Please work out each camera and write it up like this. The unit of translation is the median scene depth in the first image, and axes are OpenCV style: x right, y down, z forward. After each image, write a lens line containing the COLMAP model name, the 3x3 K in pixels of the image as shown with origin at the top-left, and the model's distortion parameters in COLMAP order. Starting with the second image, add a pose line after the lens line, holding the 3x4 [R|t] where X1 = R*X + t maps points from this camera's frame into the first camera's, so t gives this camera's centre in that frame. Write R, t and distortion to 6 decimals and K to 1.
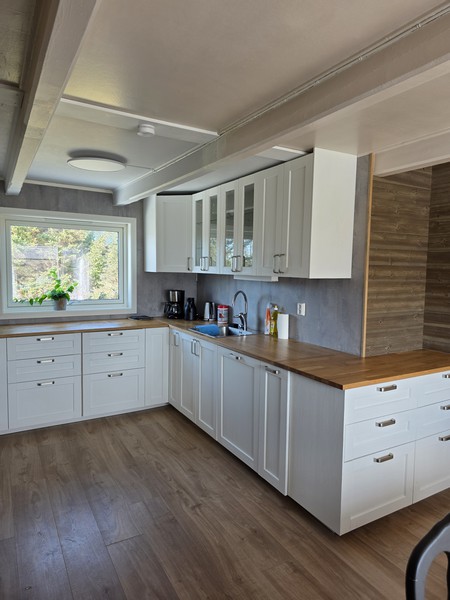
lens RADIAL K [[404.7, 0, 225.0], [0, 404.7, 300.0], [0, 0, 1]] dist [0.092671, -0.076627]
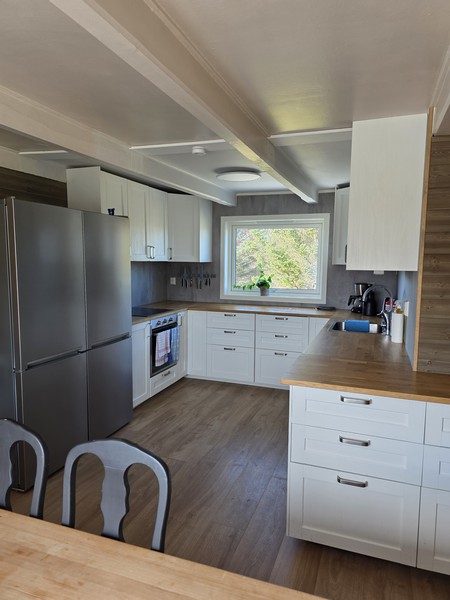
lens RADIAL K [[404.7, 0, 225.0], [0, 404.7, 300.0], [0, 0, 1]] dist [0.092671, -0.076627]
pose [[0.638907, 0.071481, -0.765956, 0.524094], [-0.063362, 0.997180, 0.040207, -0.004350], [0.766670, 0.022844, 0.641634, 0.154296]]
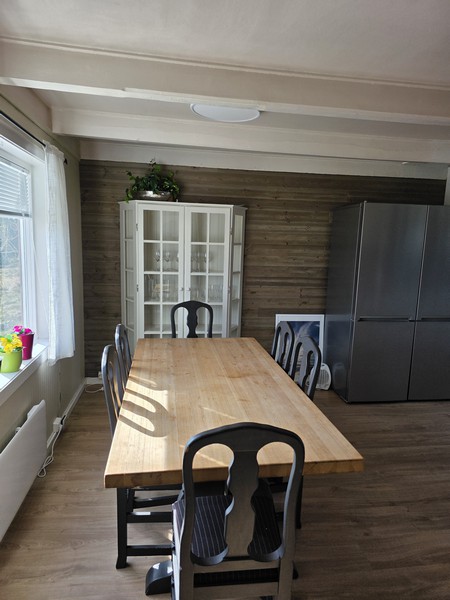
lens RADIAL K [[404.7, 0, 225.0], [0, 404.7, 300.0], [0, 0, 1]] dist [0.092671, -0.076627]
pose [[-0.370762, 0.110757, -0.922100, 0.906446], [-0.115393, 0.979676, 0.164070, -0.016591], [0.921531, 0.167235, -0.350446, 0.453802]]
